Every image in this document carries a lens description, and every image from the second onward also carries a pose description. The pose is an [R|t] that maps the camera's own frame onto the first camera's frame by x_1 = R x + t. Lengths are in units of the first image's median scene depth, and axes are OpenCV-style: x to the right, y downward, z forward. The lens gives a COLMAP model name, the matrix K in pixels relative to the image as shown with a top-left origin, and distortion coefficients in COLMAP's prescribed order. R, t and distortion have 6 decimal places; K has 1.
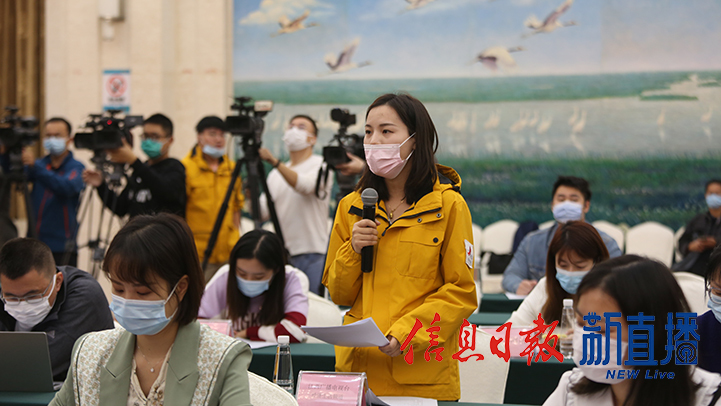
lens RADIAL K [[2022.6, 0, 361.6], [0, 2022.6, 202.1], [0, 0, 1]] dist [0.013569, 0.000000]
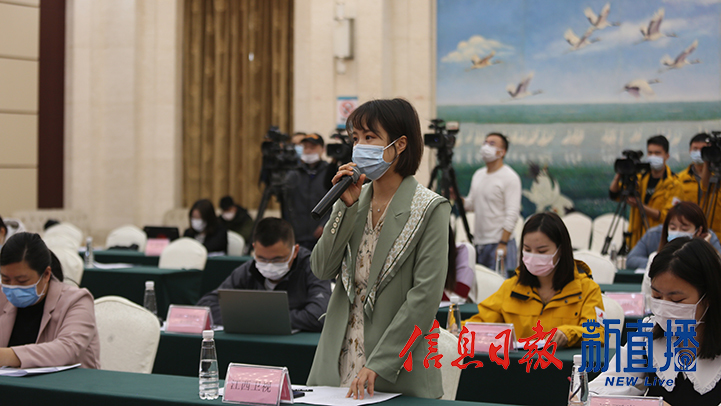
lens RADIAL K [[1805.4, 0, 360.7], [0, 1805.4, 203.1], [0, 0, 1]] dist [-0.133546, 0.000000]
pose [[0.992387, 0.007273, -0.122941, 0.031896], [-0.007033, 0.999972, 0.002385, 0.000722], [0.122955, -0.001503, 0.992411, -0.160464]]
